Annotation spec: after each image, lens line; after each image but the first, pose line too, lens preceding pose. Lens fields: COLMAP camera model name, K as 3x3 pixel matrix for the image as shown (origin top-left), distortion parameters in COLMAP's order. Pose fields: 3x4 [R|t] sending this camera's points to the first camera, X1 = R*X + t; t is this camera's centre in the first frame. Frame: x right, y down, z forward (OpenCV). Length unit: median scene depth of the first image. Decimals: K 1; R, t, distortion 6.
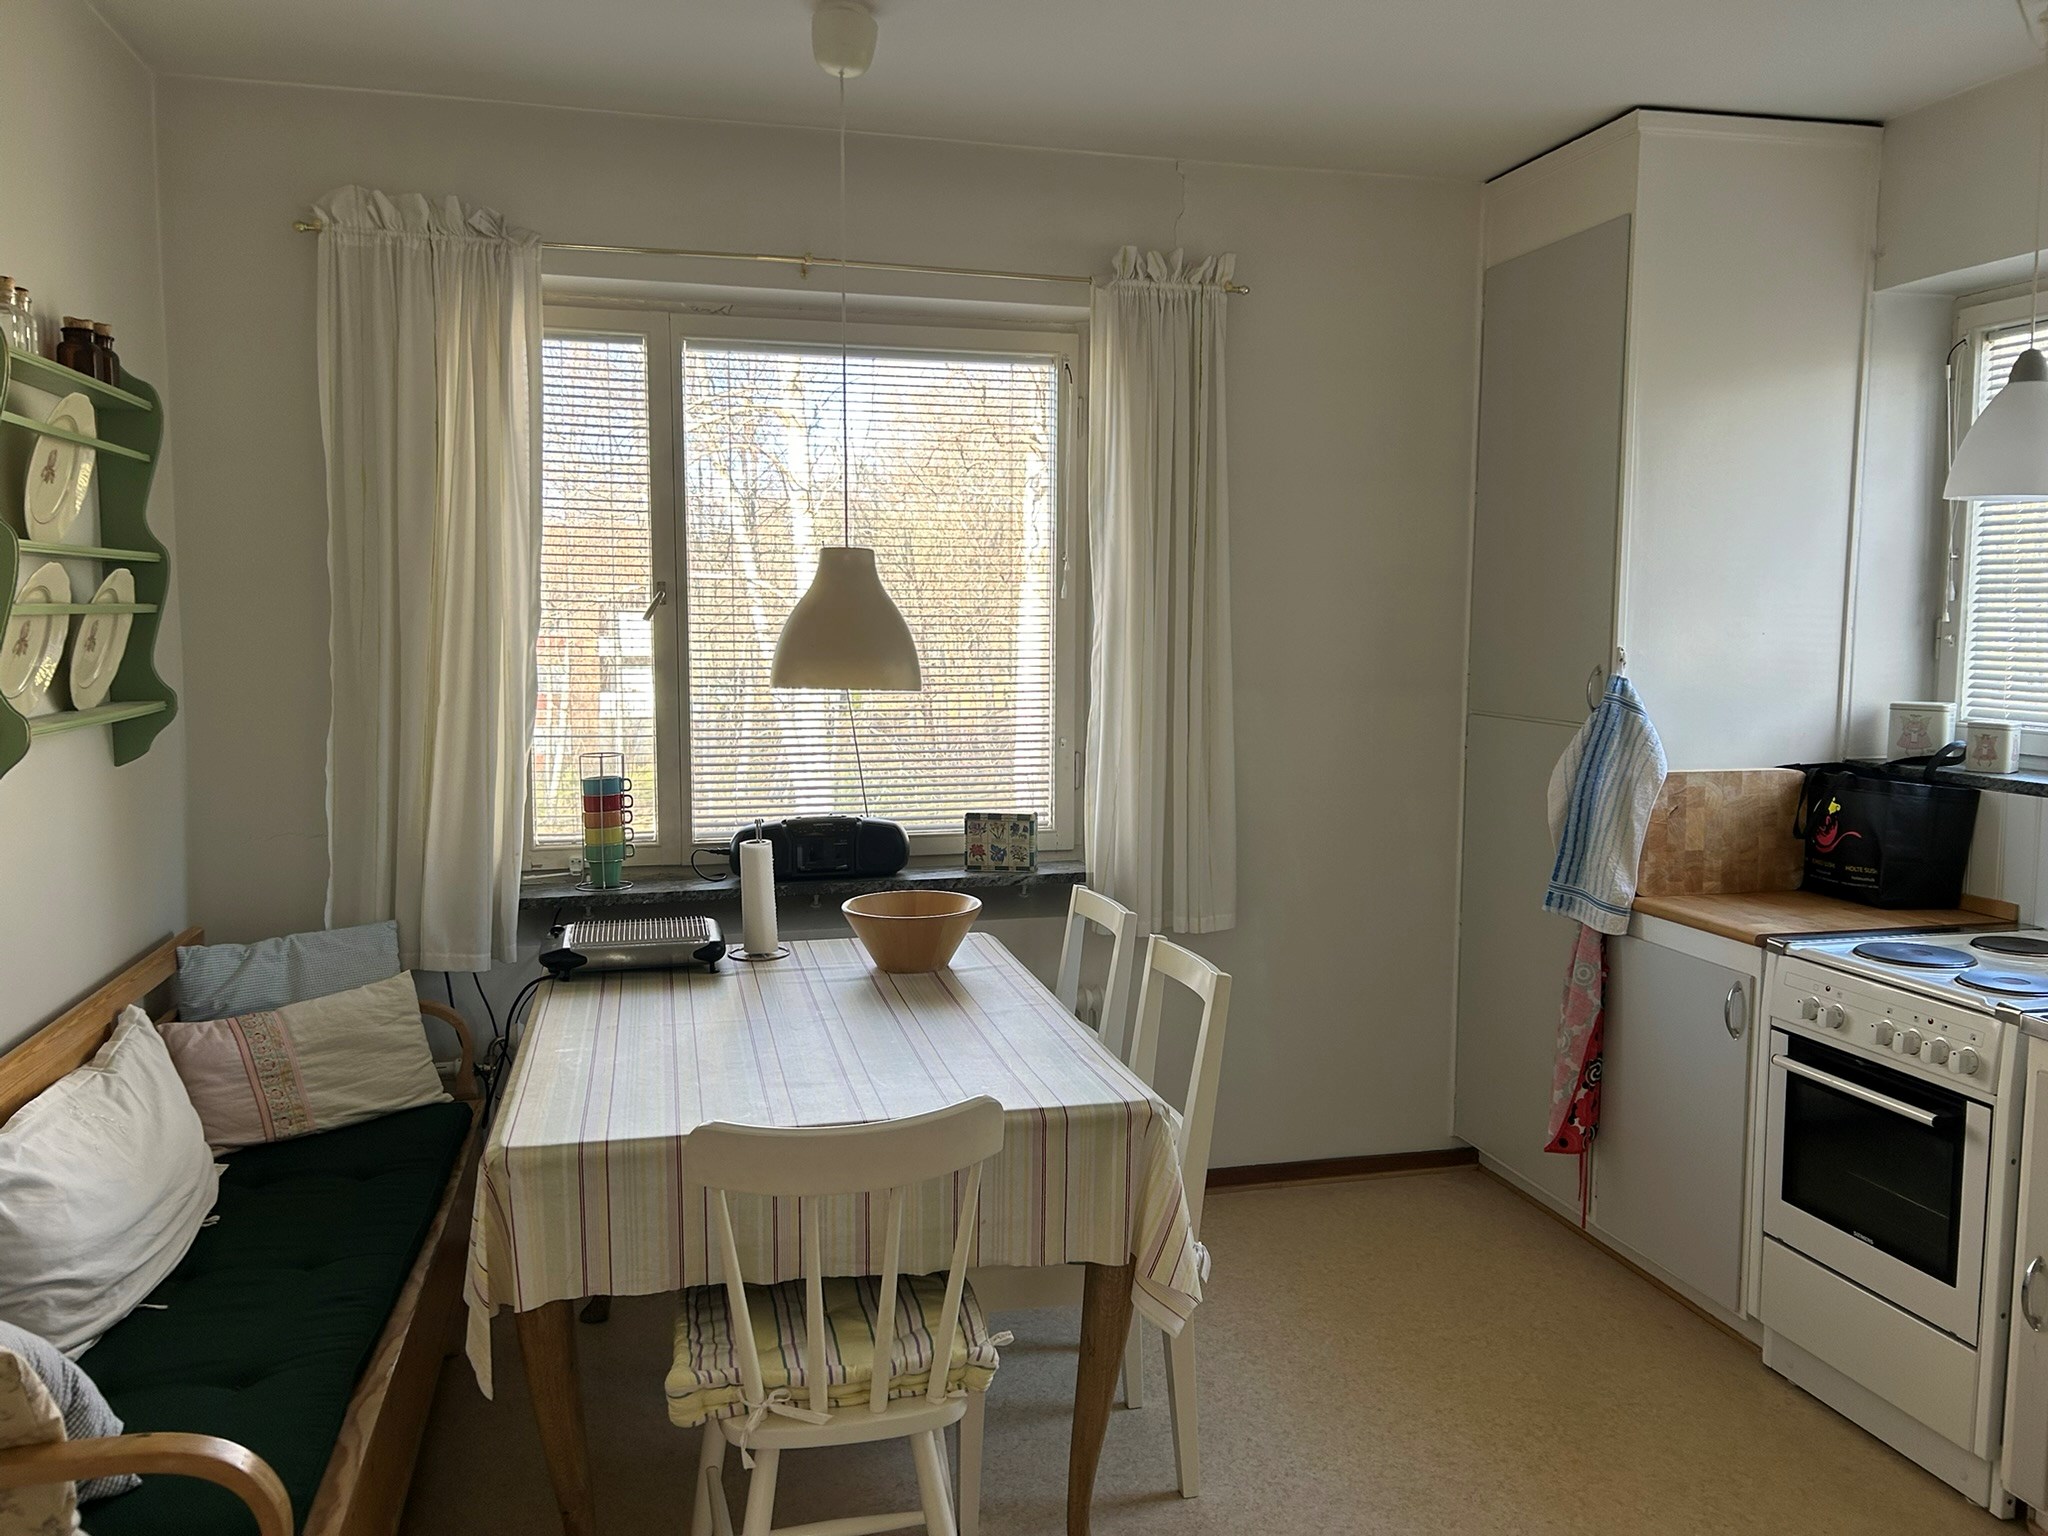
lens RADIAL K [[1538.6, 0, 1019.1], [0, 1538.6, 770.1], [0, 0, 1]] dist [0.043681, -0.042567]
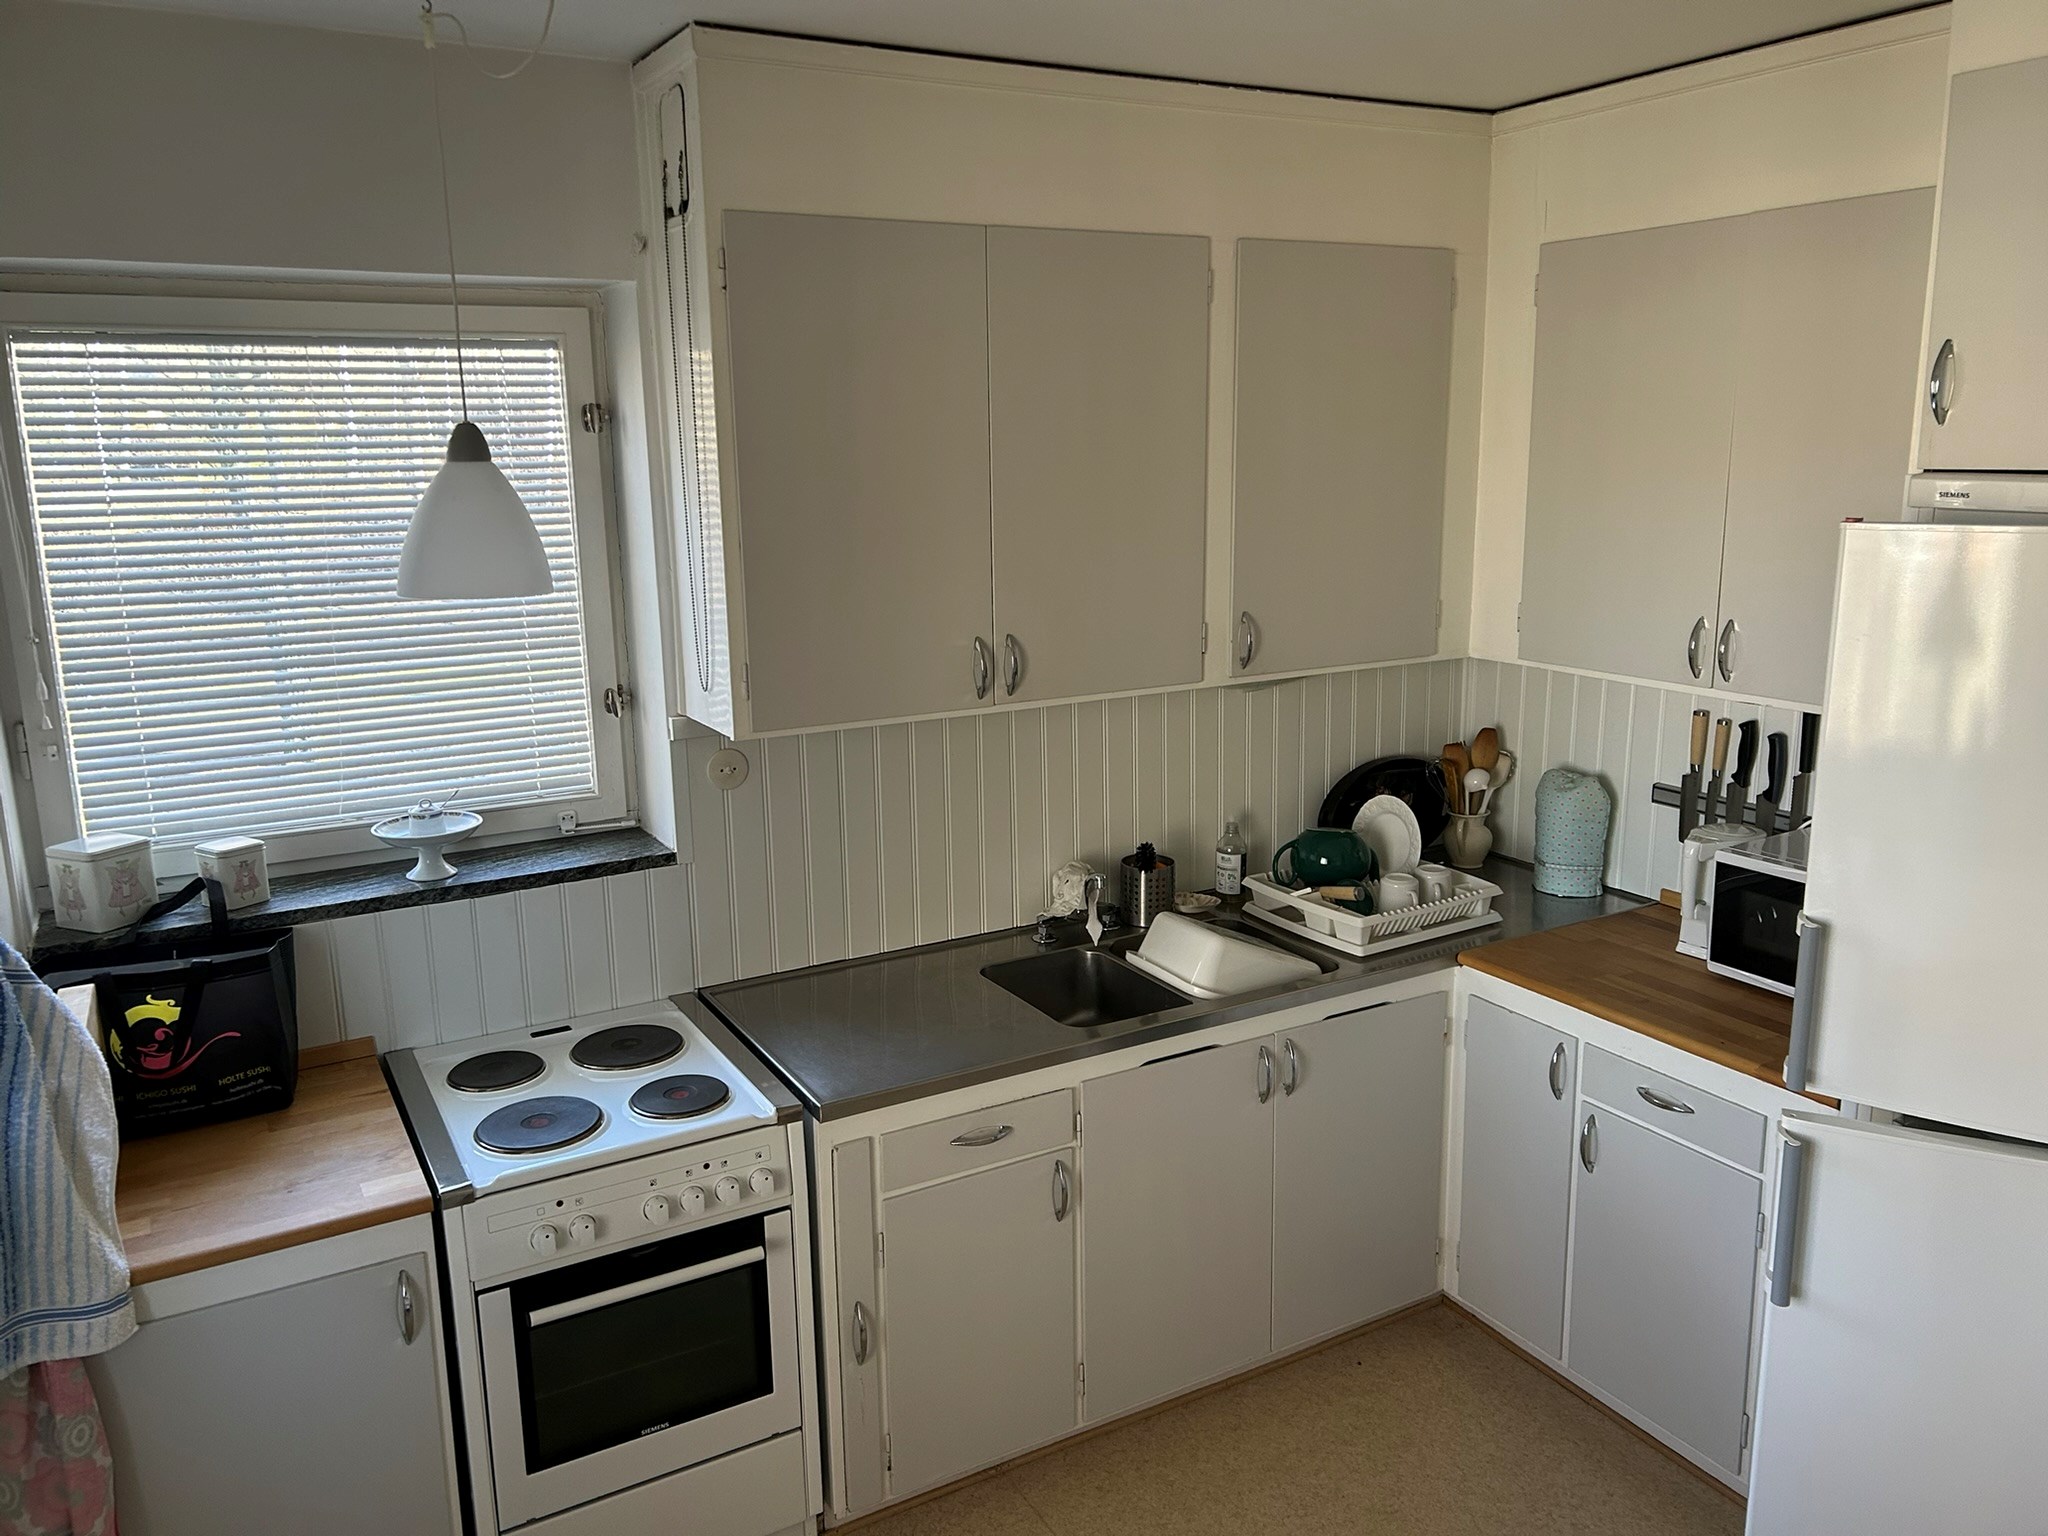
lens RADIAL K [[1540.4, 0, 1016.3], [0, 1540.4, 765.6], [0, 0, 1]] dist [0.088156, -0.125788]
pose [[-0.274447, -0.200532, 0.940460, -0.231821], [0.113732, 0.964380, 0.238822, -0.212925], [-0.954853, 0.172504, -0.241864, 0.785222]]
